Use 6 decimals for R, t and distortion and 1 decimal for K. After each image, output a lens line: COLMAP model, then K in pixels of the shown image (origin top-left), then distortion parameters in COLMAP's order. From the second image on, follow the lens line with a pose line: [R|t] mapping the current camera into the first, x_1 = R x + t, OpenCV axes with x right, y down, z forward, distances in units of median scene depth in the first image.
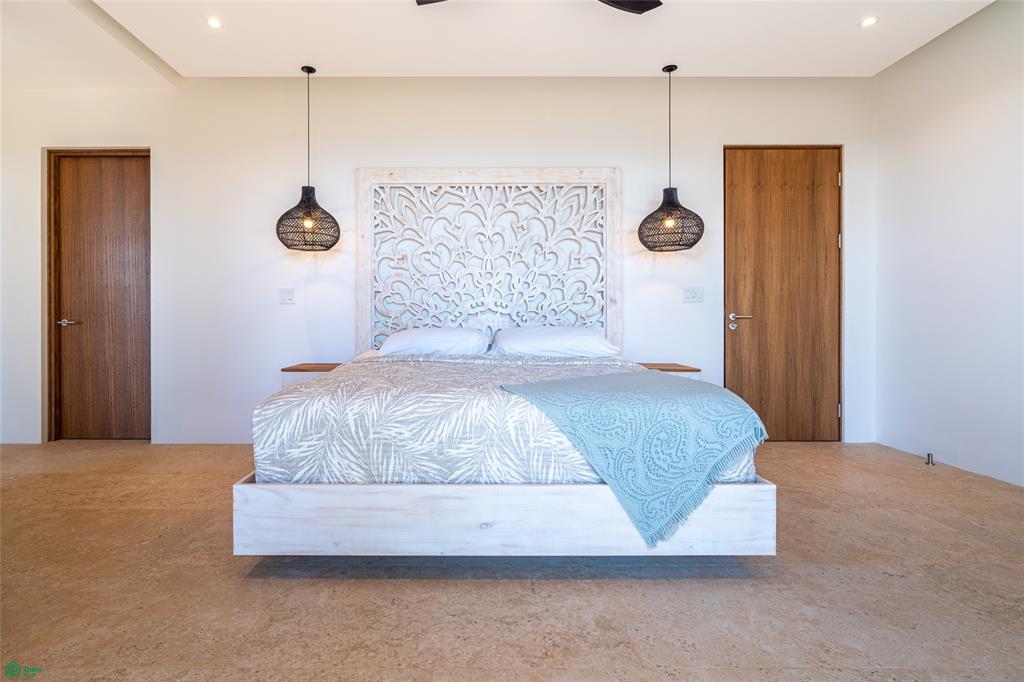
lens RADIAL K [[491.6, 0, 497.1], [0, 491.6, 323.5], [0, 0, 1]] dist [-0.005301, 0.000429]
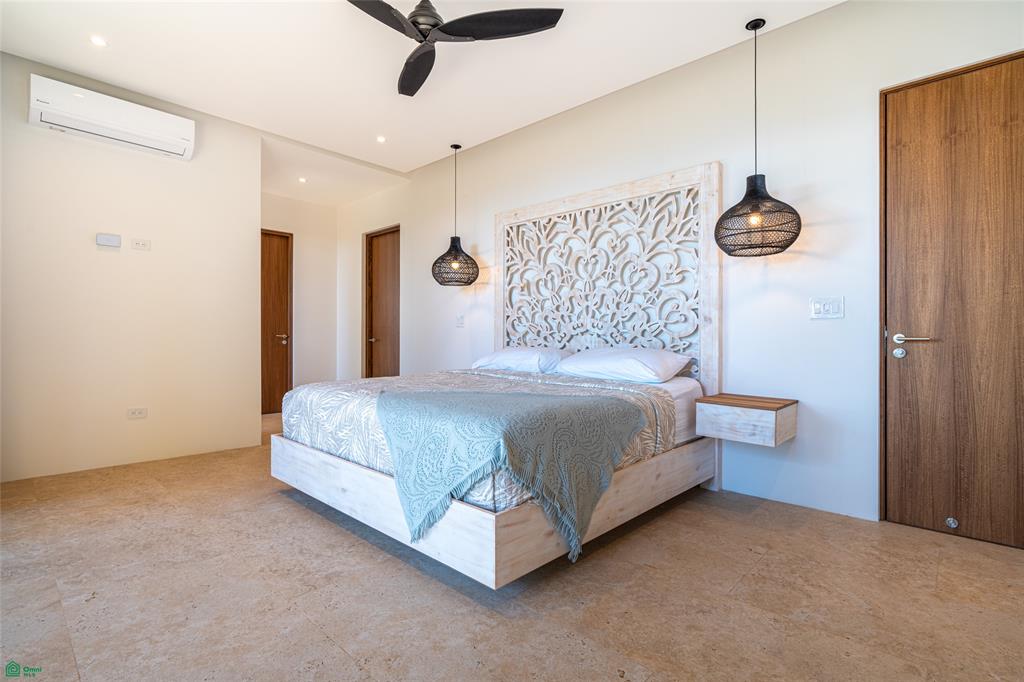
lens RADIAL K [[487.8, 0, 512.0], [0, 487.8, 341.0], [0, 0, 1]] dist [-0.004230, 0.000089]
pose [[0.726707, 0.008422, -0.686895, 0.571261], [-0.011857, 0.999930, -0.000284, -0.004388], [0.686845, 0.008351, 0.726756, 0.153478]]
